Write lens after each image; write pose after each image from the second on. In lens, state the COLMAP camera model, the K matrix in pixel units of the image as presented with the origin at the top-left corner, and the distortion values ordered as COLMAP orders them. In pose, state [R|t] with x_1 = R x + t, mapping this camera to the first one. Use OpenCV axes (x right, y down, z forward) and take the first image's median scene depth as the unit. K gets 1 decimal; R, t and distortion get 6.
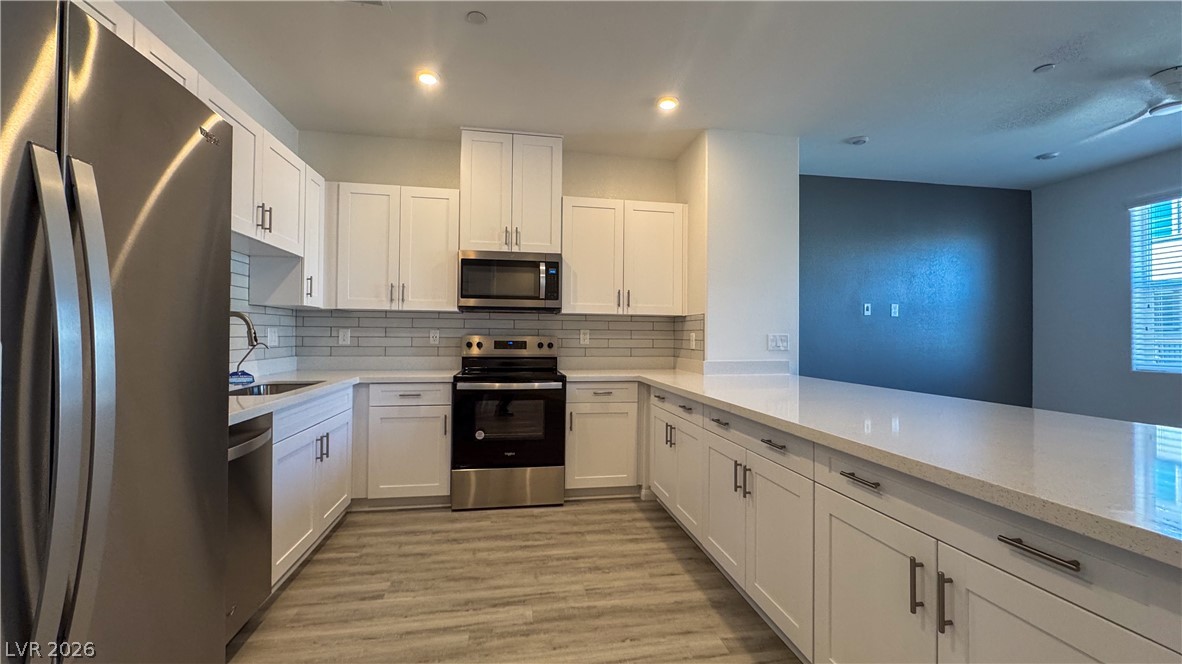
lens RADIAL K [[473.1, 0, 591.1], [0, 473.1, 328.6], [0, 0, 1]] dist [-0.002615, 0.000427]
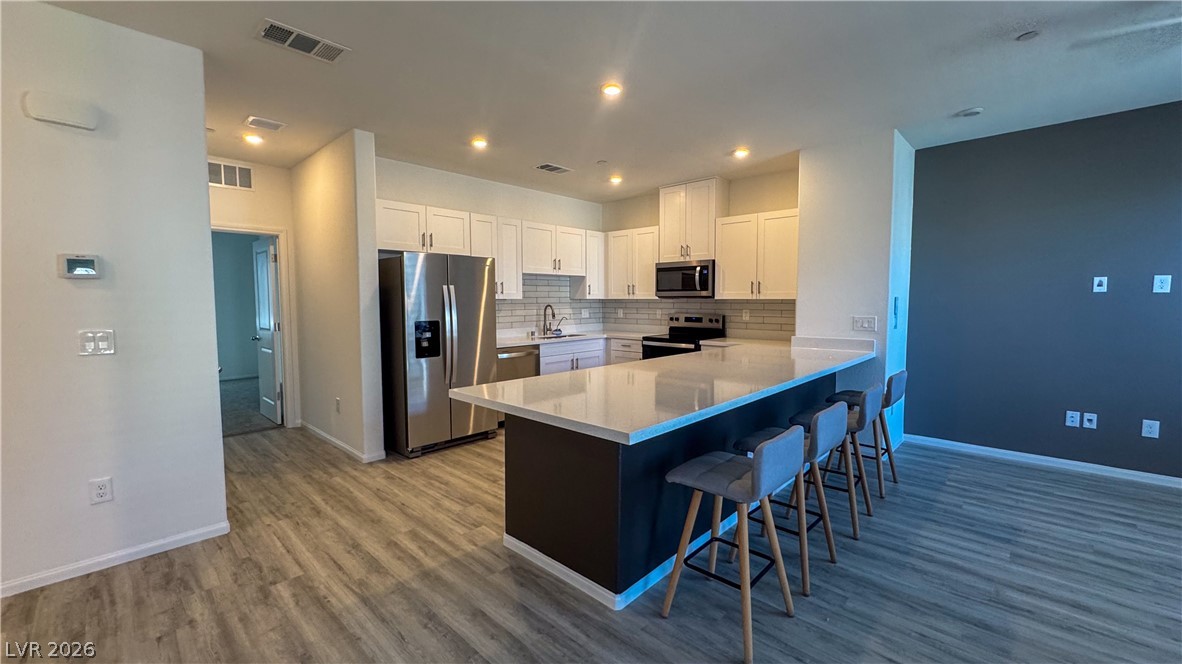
lens RADIAL K [[473.1, 0, 591.1], [0, 473.1, 328.6], [0, 0, 1]] dist [-0.002615, 0.000427]
pose [[0.598211, 0.040151, -0.800332, 0.945176], [0.019696, 0.997706, 0.064774, -0.046751], [0.801096, -0.054512, 0.596048, -0.206356]]
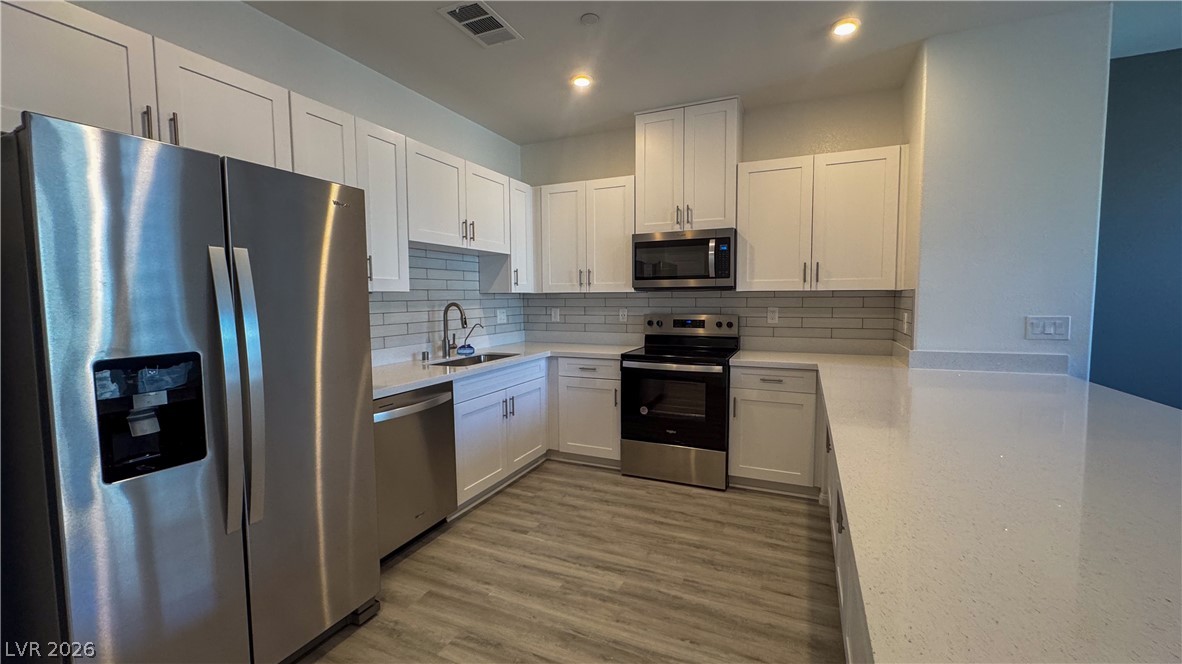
lens RADIAL K [[473.1, 0, 591.1], [0, 473.1, 328.6], [0, 0, 1]] dist [-0.002615, 0.000427]
pose [[0.827748, 0.023163, -0.560622, 0.239942], [0.023032, 0.996903, 0.075195, -0.038329], [0.560627, -0.075154, 0.824651, 0.063432]]
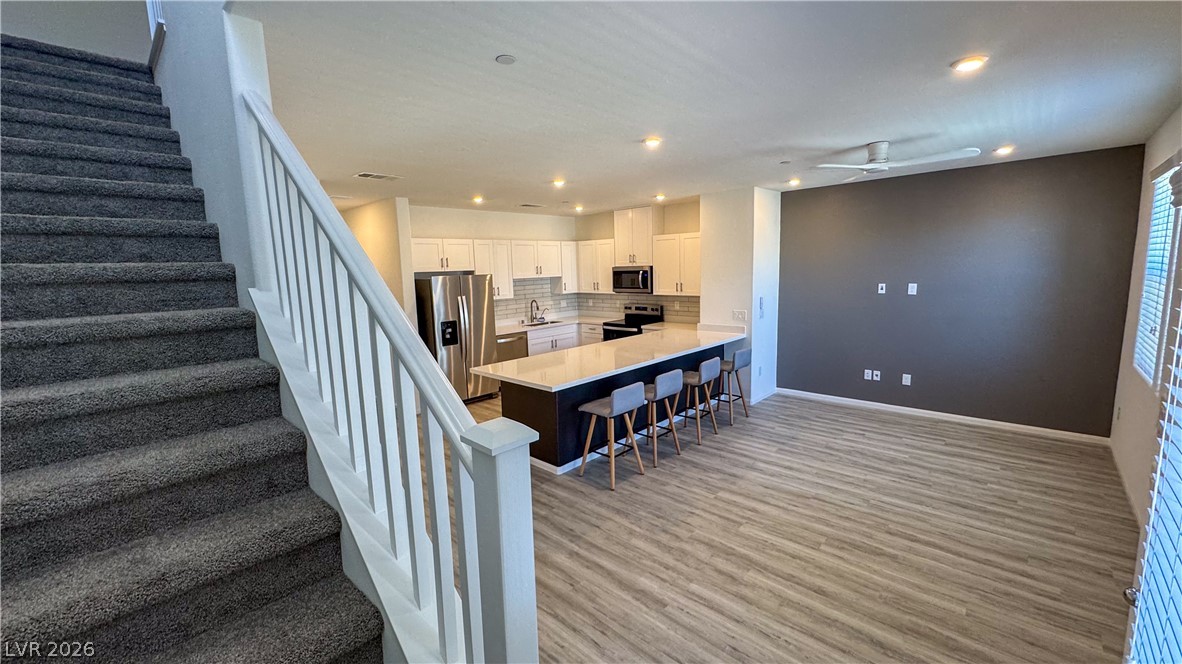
lens RADIAL K [[473.1, 0, 591.1], [0, 473.1, 328.6], [0, 0, 1]] dist [-0.002615, 0.000427]
pose [[0.595698, 0.079480, -0.799267, 1.495756], [0.046868, 0.989957, 0.133373, -0.181794], [0.801840, -0.116910, 0.585990, -0.444983]]
